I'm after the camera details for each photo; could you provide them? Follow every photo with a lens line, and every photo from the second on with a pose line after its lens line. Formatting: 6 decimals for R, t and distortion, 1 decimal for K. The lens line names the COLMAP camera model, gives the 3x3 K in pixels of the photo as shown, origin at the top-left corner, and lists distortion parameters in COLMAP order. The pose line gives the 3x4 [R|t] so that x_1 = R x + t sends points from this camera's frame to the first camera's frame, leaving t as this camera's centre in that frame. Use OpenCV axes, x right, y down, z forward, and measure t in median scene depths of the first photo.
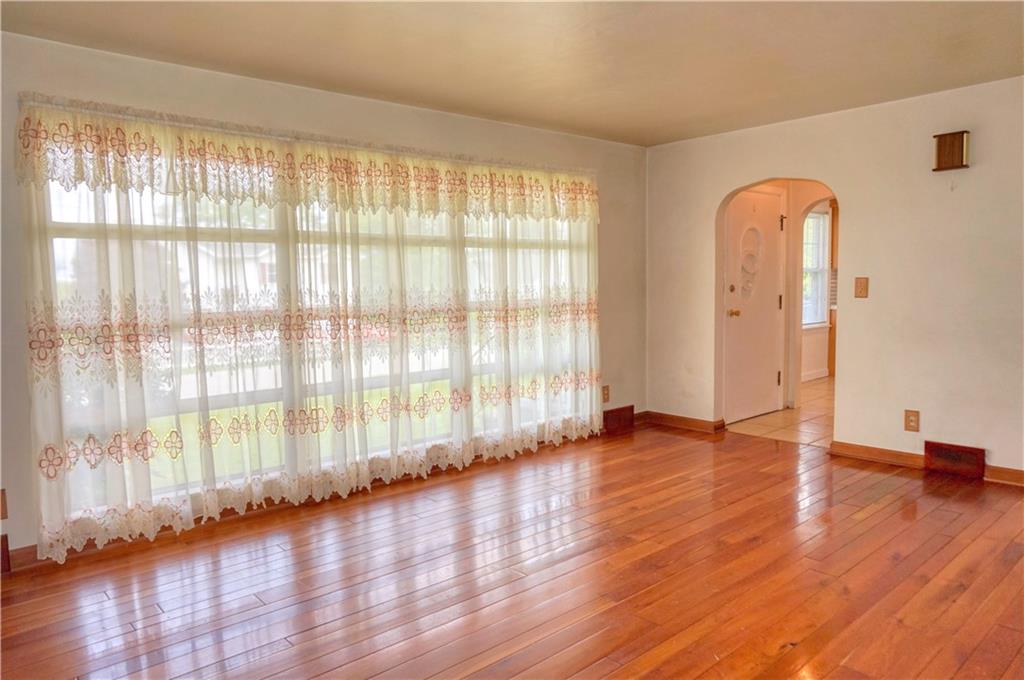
lens RADIAL K [[654.7, 0, 512.0], [0, 654.7, 340.0], [0, 0, 1]] dist [-0.037651, -0.000155]
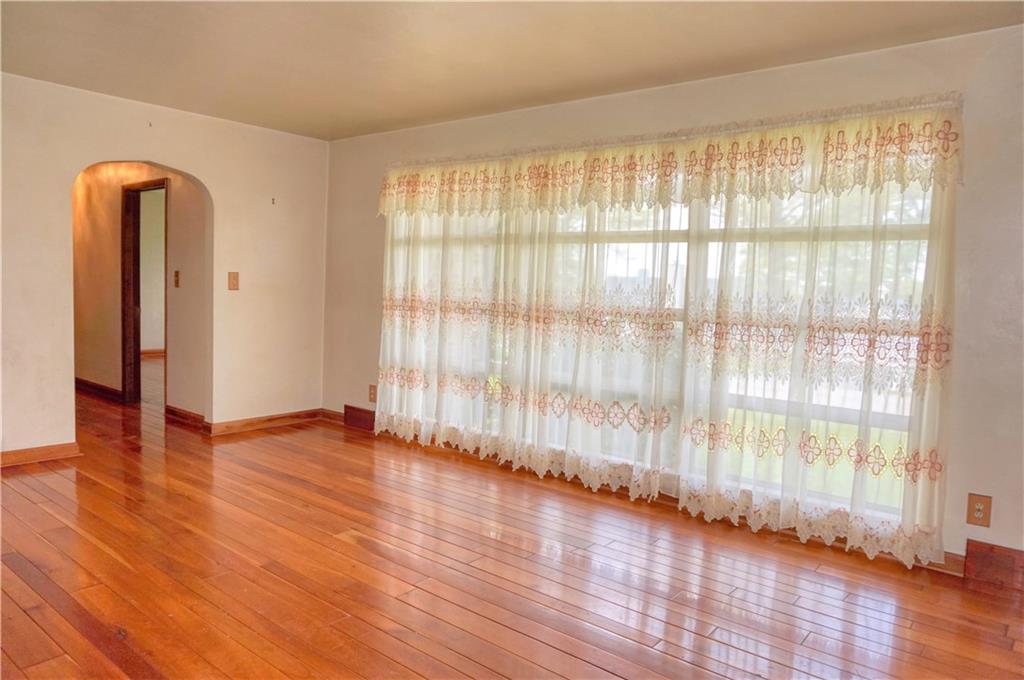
lens RADIAL K [[695.2, 0, 512.0], [0, 695.2, 340.0], [0, 0, 1]] dist [-0.043063, 0.041913]
pose [[0.182880, 0.106939, -0.977302, 0.762929], [-0.121108, 0.988946, 0.085551, -0.069897], [0.975647, 0.102713, 0.193810, 0.645674]]
